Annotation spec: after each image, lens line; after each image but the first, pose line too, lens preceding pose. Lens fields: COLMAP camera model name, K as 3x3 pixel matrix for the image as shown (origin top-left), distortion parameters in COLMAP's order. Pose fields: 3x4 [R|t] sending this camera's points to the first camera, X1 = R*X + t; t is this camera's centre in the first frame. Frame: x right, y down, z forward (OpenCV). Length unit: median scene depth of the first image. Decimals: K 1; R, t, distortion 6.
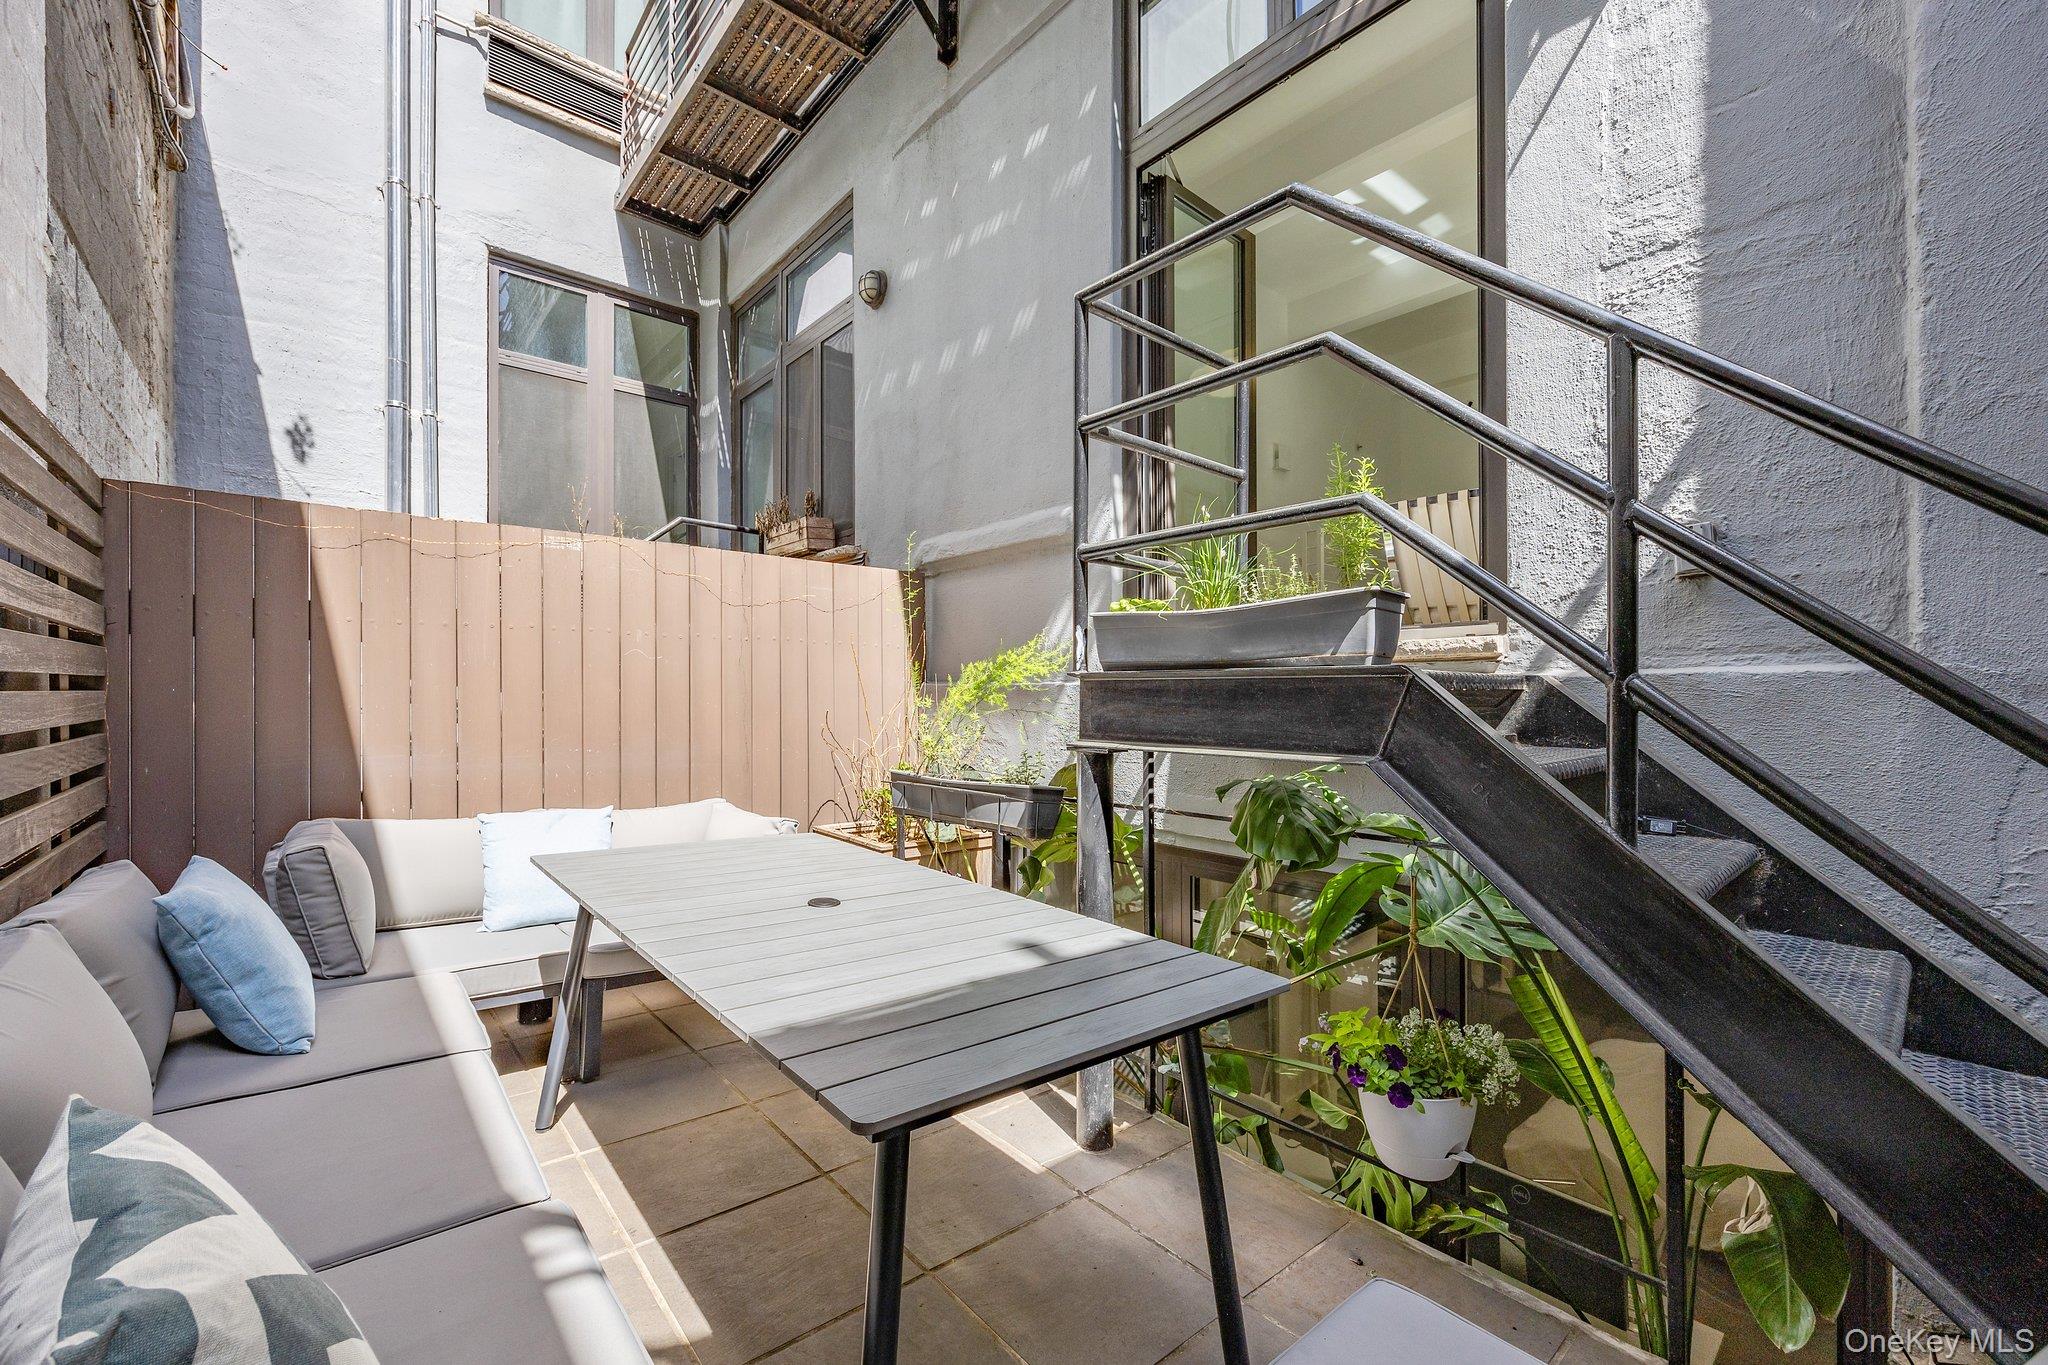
lens RADIAL K [[831.8, 0, 967.9], [0, 831.8, 702.9], [0, 0, 1]] dist [-0.002825, -0.000904]
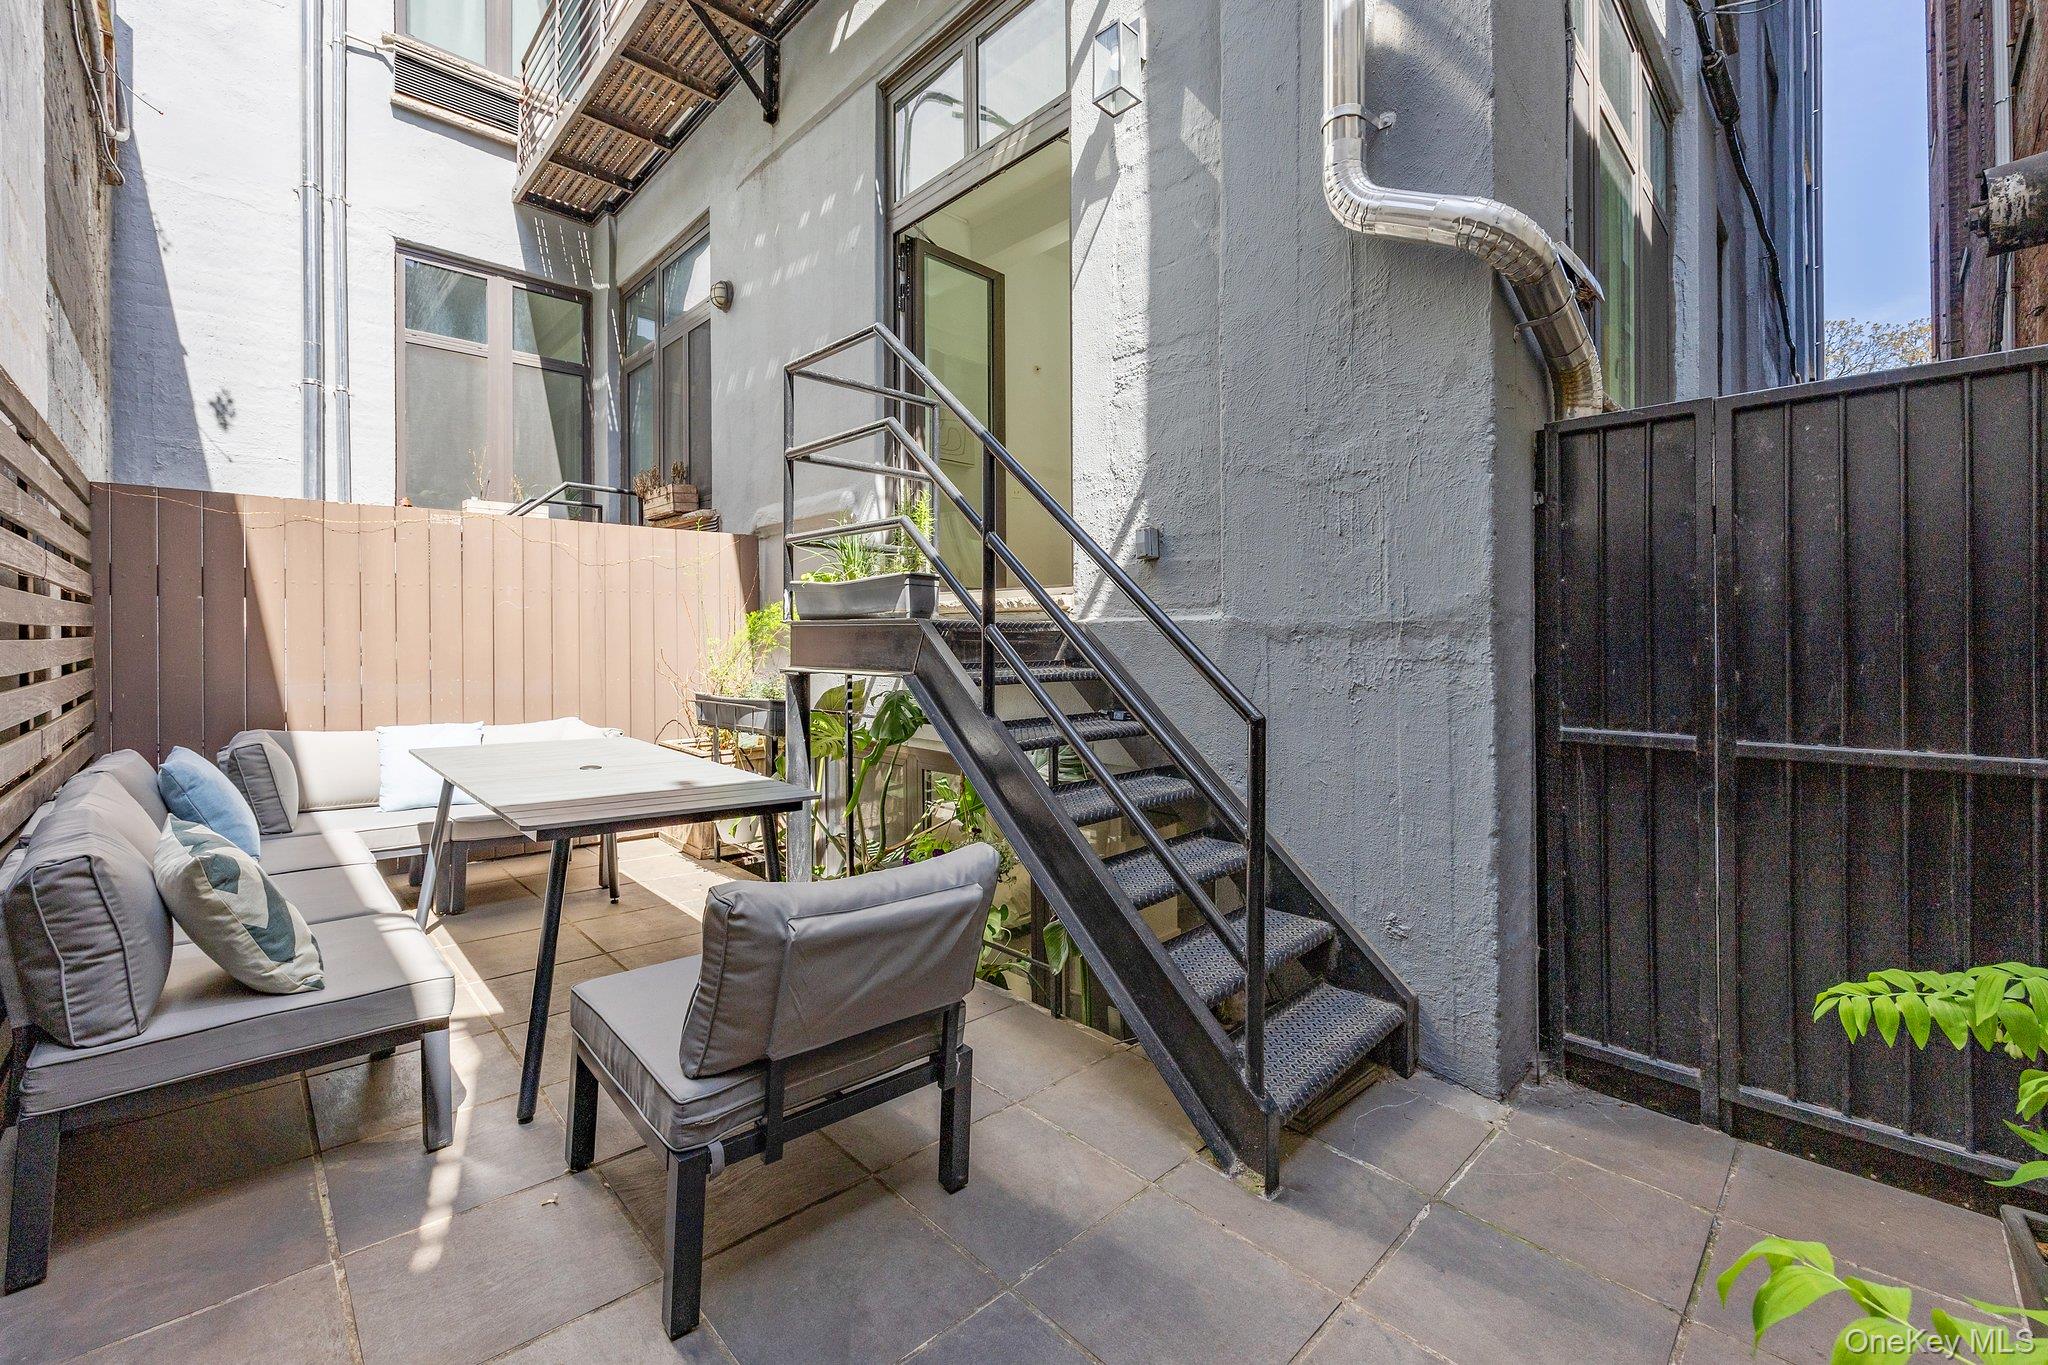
lens RADIAL K [[831.8, 0, 939.3], [0, 831.8, 639.2], [0, 0, 1]] dist [-0.002825, -0.000904]
pose [[0.999009, -0.006184, 0.044088, 0.228623], [0.006323, 0.999975, -0.003020, 0.001380], [-0.044068, 0.003296, 0.999023, -0.333090]]
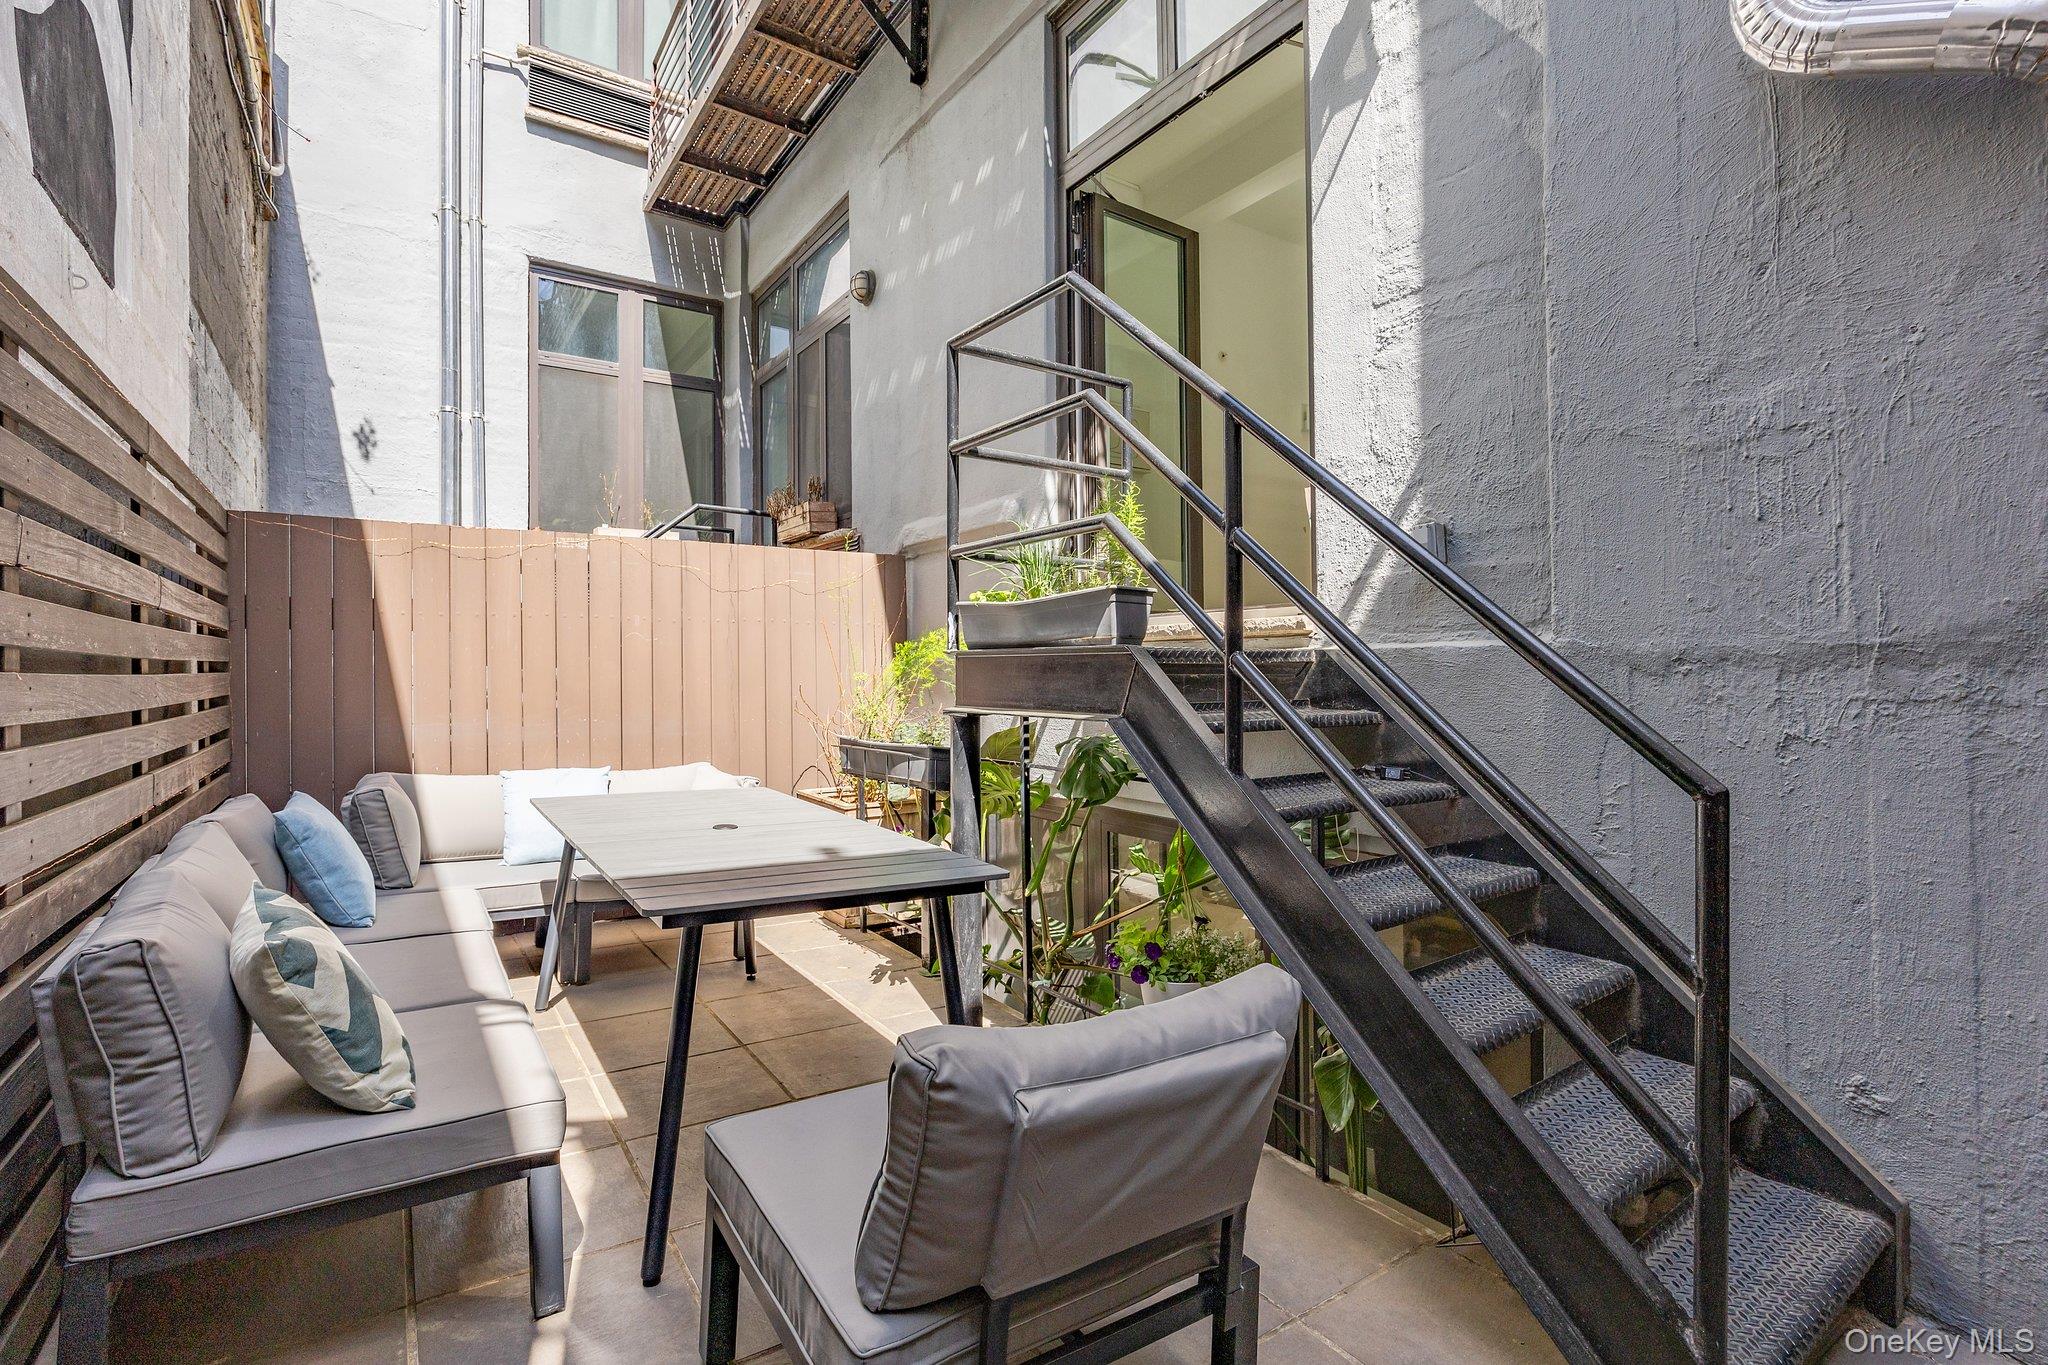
lens RADIAL K [[910.2, 0, 943.8], [0, 910.2, 672.6], [0, 0, 1]] dist [-0.017845, 0.001283]
pose [[0.993624, -0.008506, -0.112424, 0.182997], [0.007781, 0.999946, -0.006887, 0.002782], [0.112476, 0.005969, 0.993637, -0.219199]]
